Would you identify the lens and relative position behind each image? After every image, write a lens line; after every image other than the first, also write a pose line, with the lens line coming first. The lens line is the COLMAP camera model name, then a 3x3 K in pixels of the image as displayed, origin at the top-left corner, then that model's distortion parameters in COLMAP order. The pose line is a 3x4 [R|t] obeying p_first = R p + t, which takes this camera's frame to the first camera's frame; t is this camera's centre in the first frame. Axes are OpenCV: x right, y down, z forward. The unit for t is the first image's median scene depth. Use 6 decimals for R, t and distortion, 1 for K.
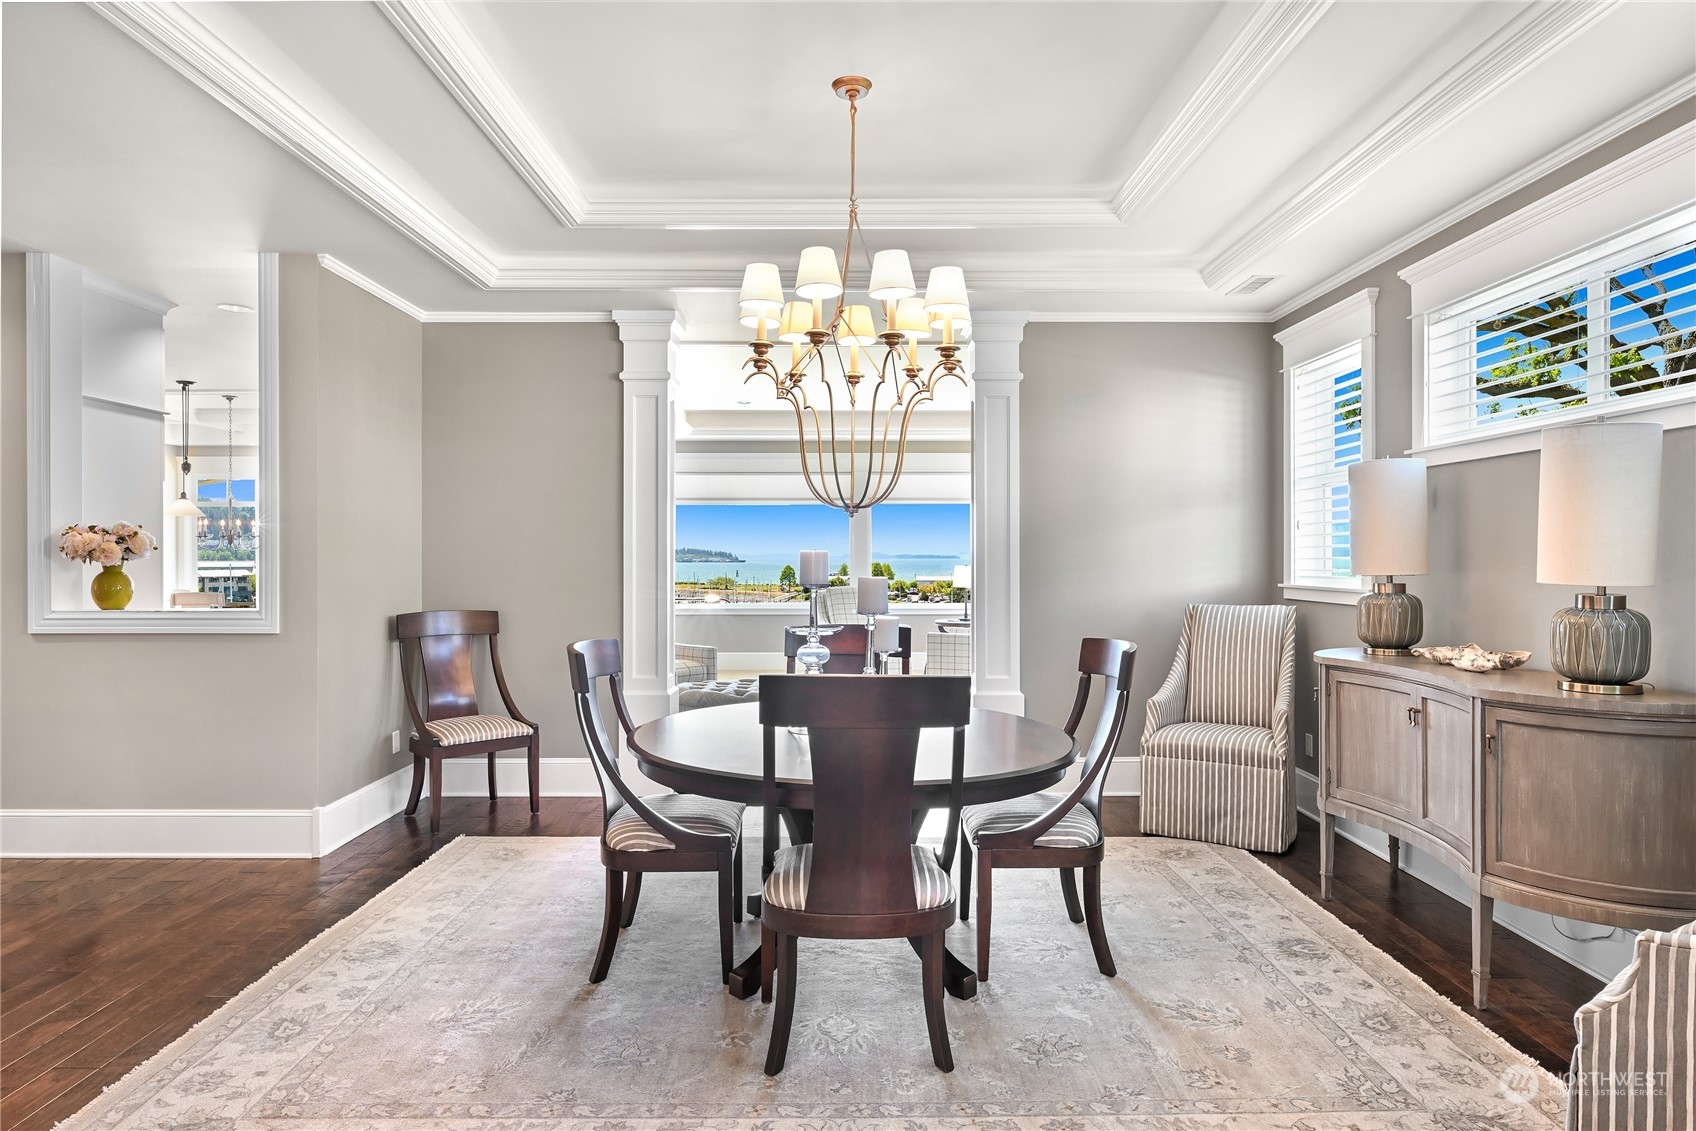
lens RADIAL K [[987.7, 0, 845.8], [0, 987.7, 562.8], [0, 0, 1]] dist [-0.006808, -0.000535]
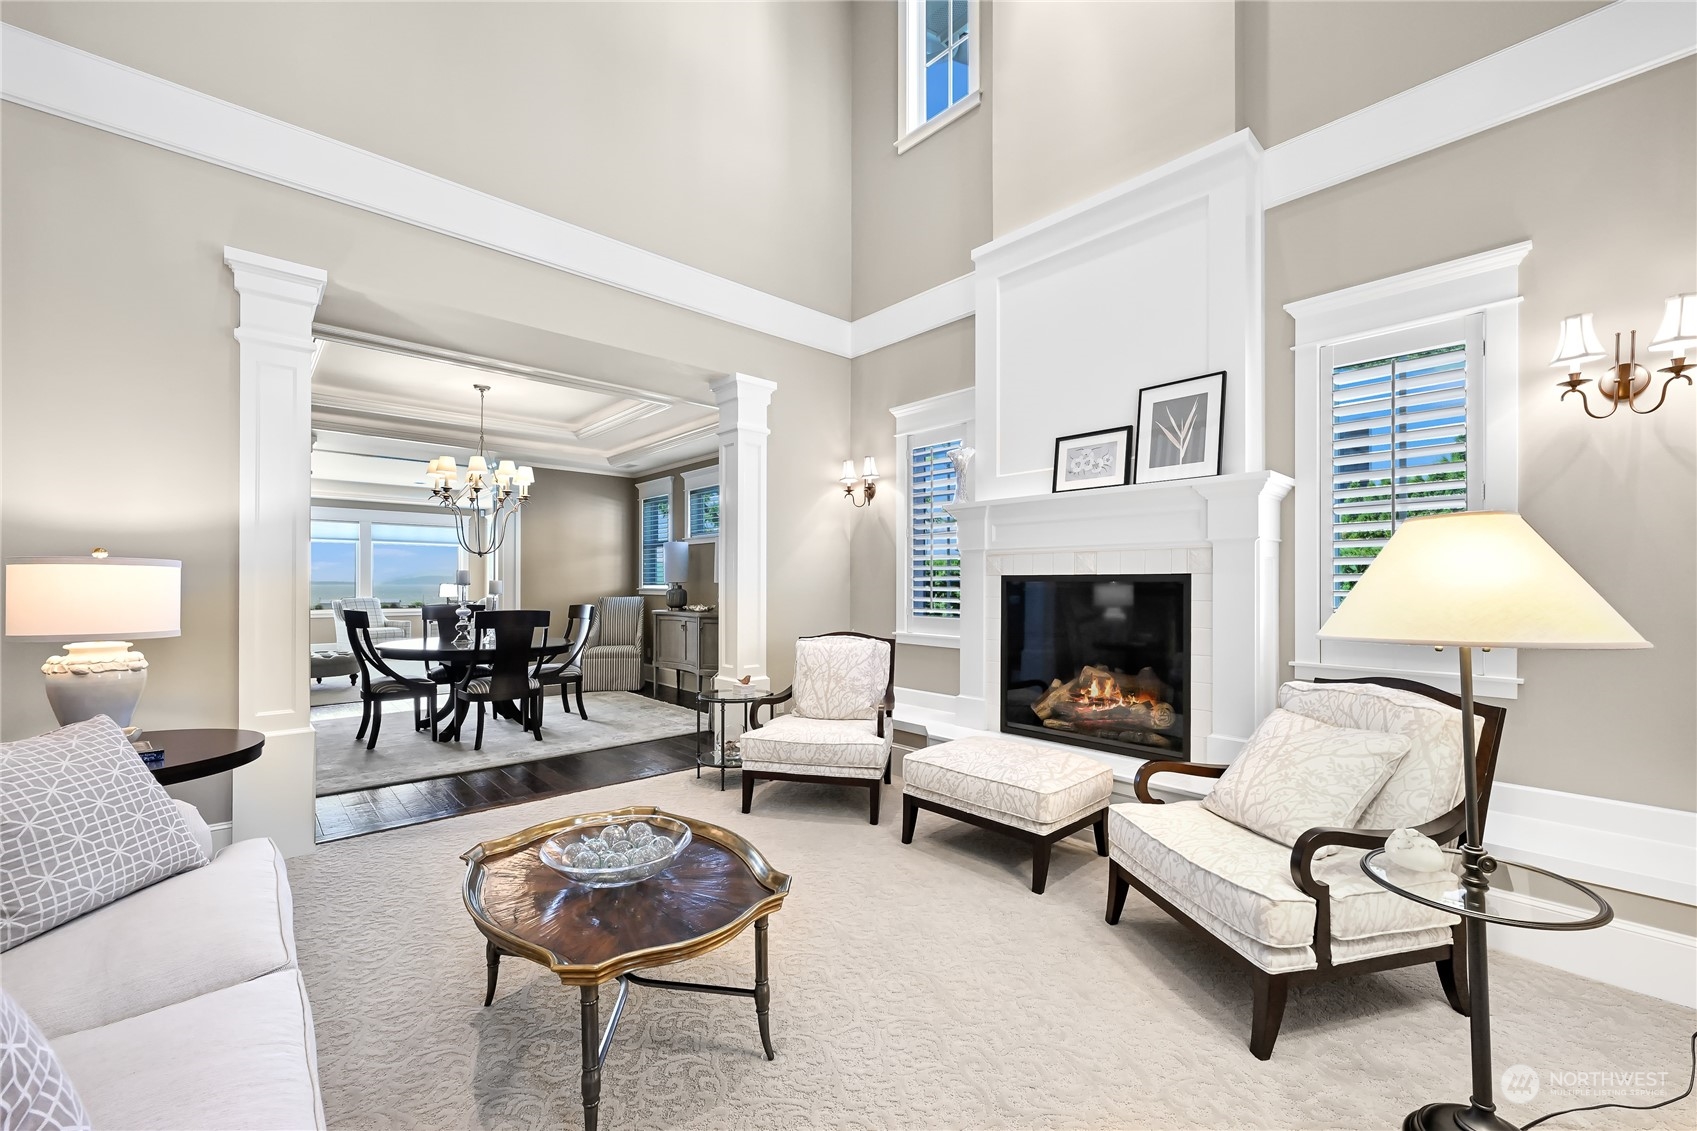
lens RADIAL K [[674.4, 0, 854.1], [0, 674.4, 578.0], [0, 0, 1]] dist [-0.002570, -0.000060]
pose [[0.735824, 0.007559, 0.677131, -0.415978], [0.002482, 0.999901, -0.013859, 0.029438], [-0.677168, 0.011879, 0.735732, -0.831486]]
